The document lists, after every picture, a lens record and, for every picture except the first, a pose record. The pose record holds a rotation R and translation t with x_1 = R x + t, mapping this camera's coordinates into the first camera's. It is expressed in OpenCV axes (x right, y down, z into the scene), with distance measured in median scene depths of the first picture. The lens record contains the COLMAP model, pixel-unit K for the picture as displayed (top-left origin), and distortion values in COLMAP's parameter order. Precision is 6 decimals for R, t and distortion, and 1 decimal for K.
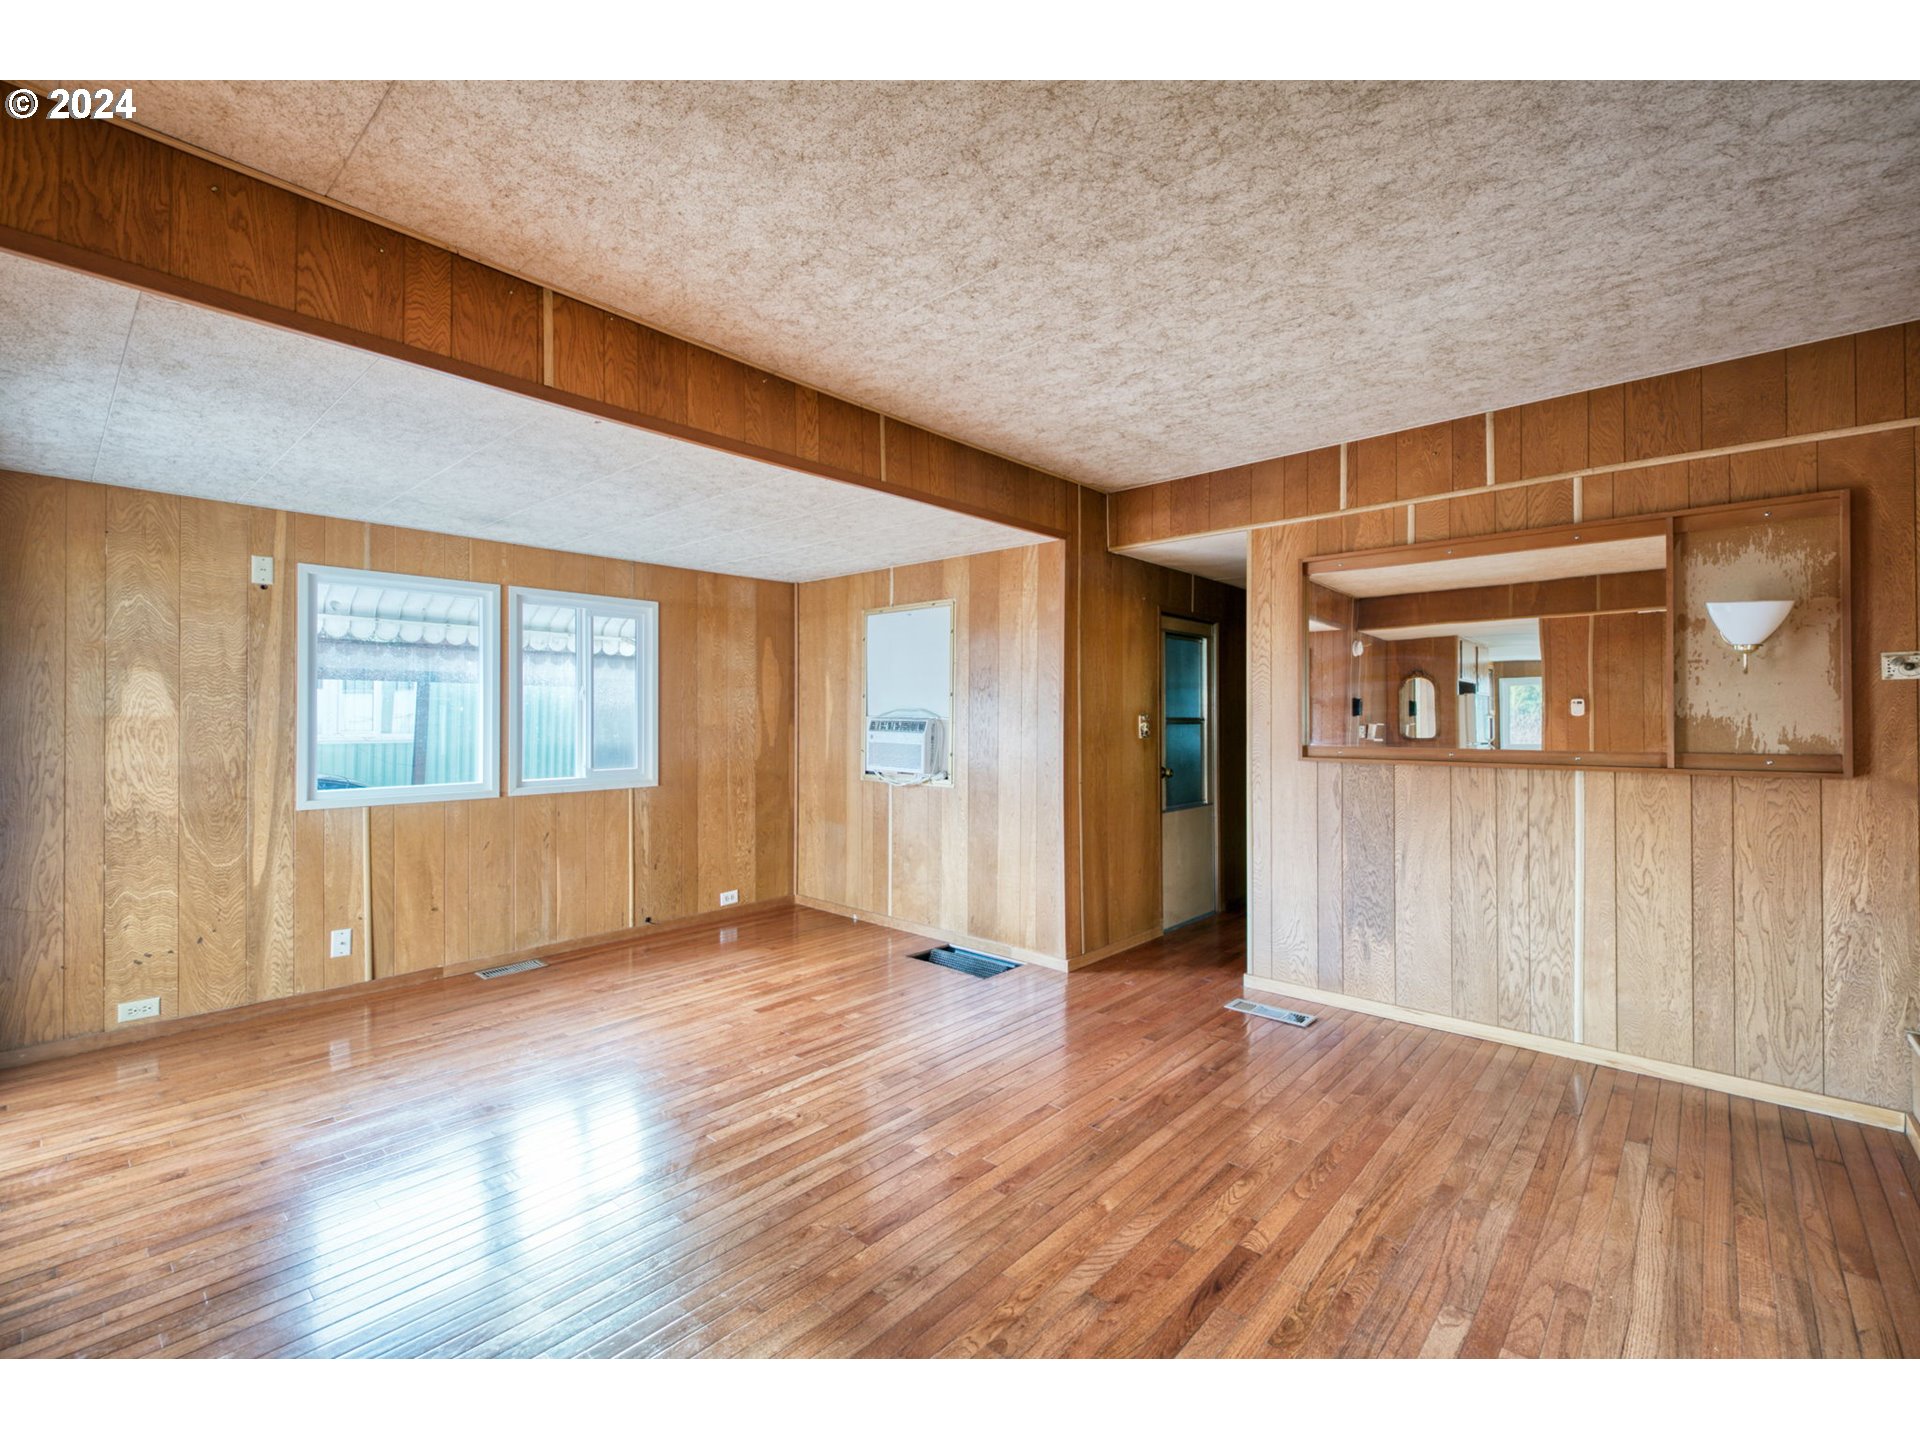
lens RADIAL K [[816.9, 0, 966.5], [0, 816.9, 715.2], [0, 0, 1]] dist [0.000020, -0.000068]
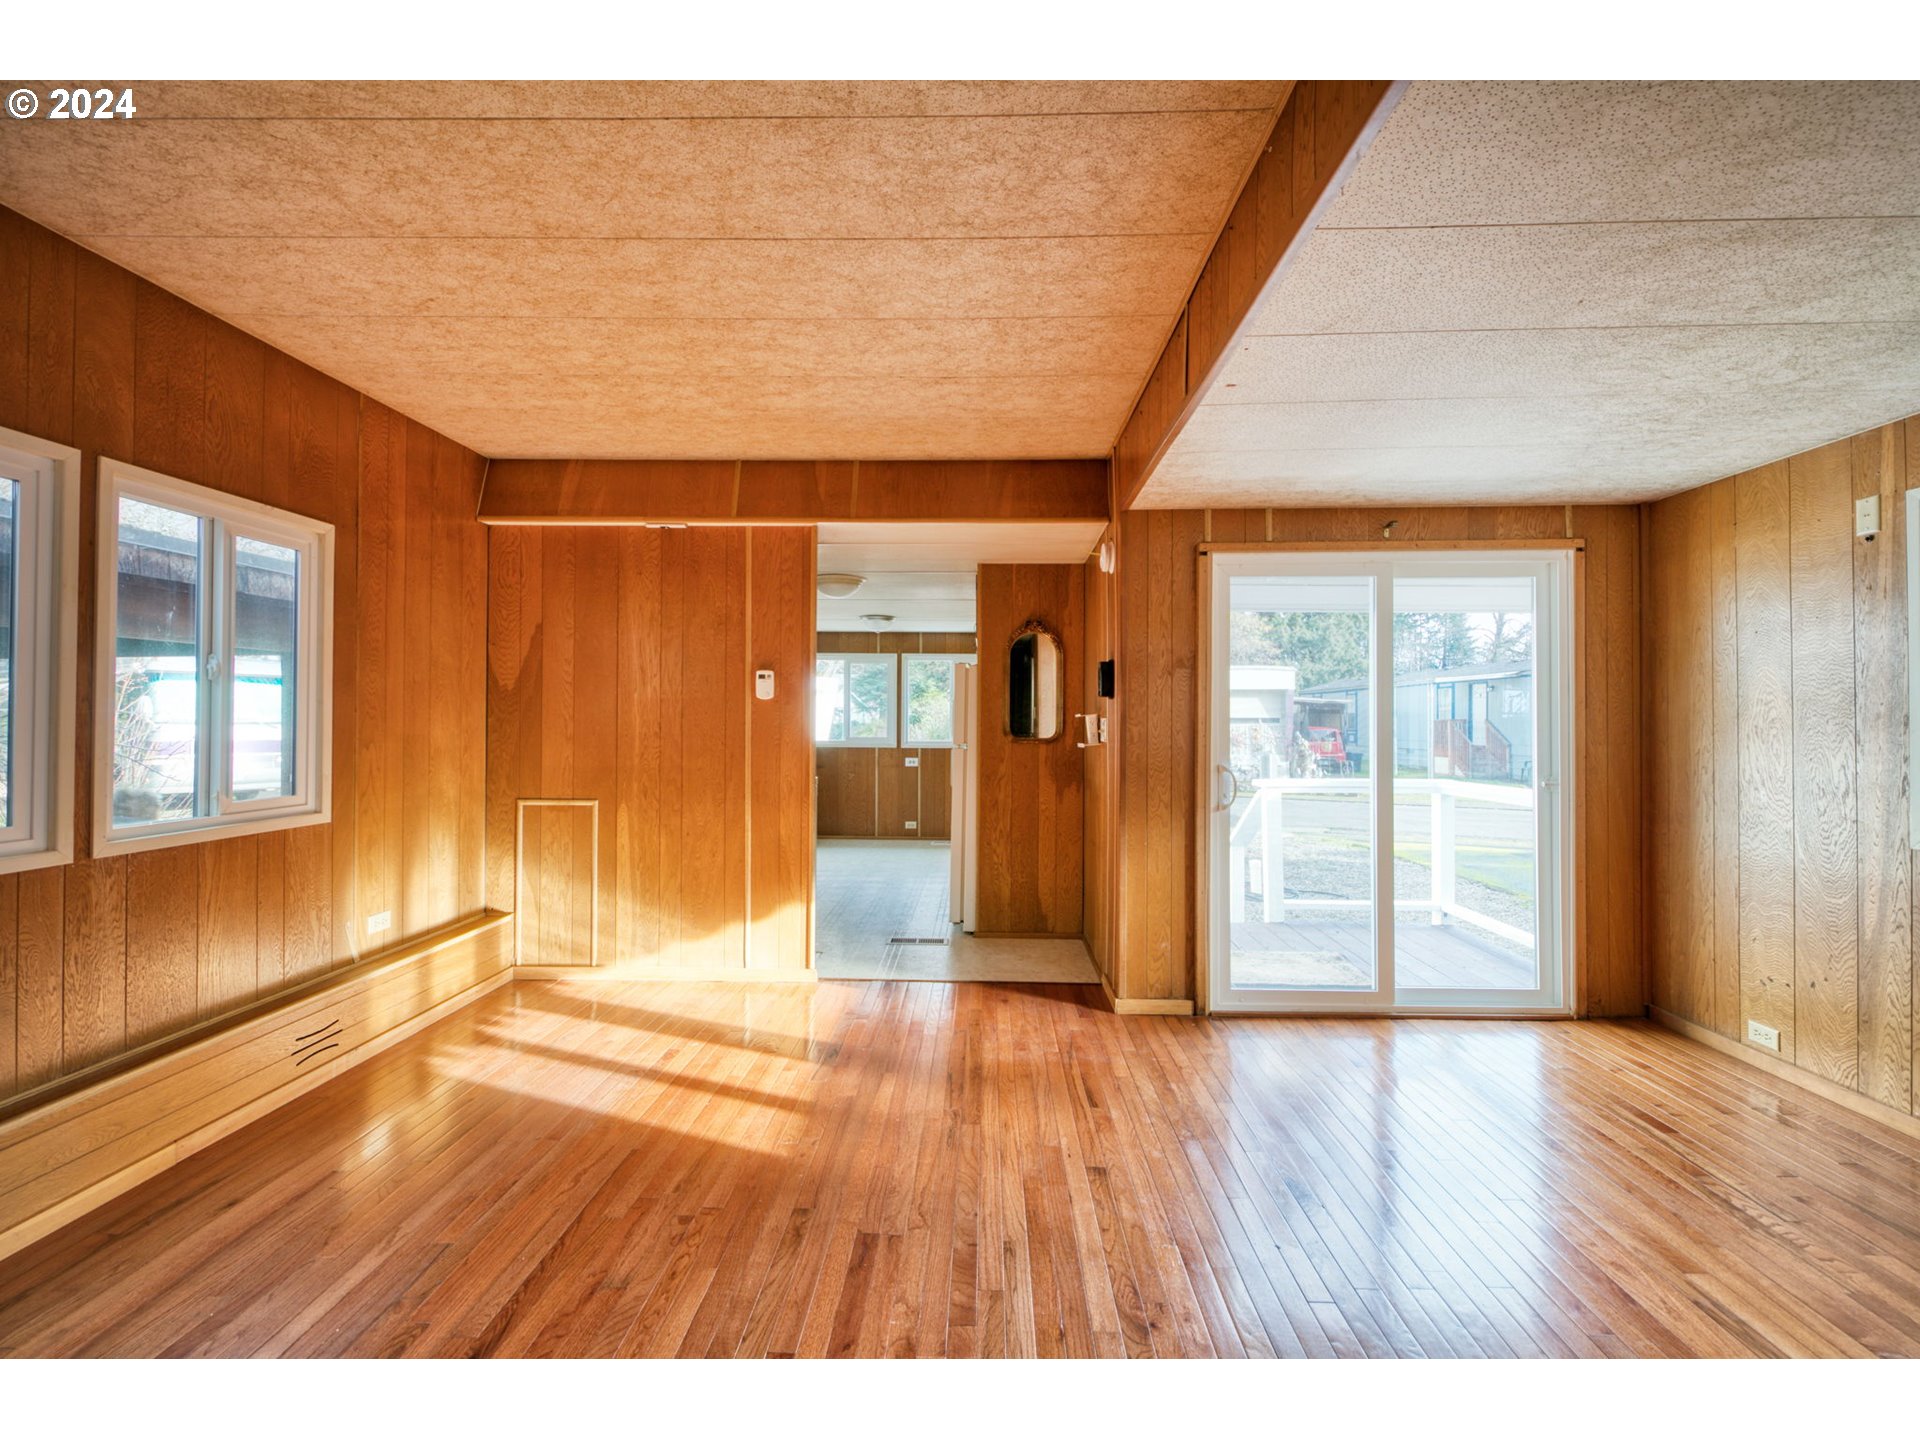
lens RADIAL K [[816.9, 0, 966.5], [0, 816.9, 715.2], [0, 0, 1]] dist [0.000020, -0.000068]
pose [[-0.762461, -0.002160, -0.647030, 0.252041], [0.008941, 0.999864, -0.013875, 0.006301], [0.646972, -0.016364, -0.762338, 1.081028]]
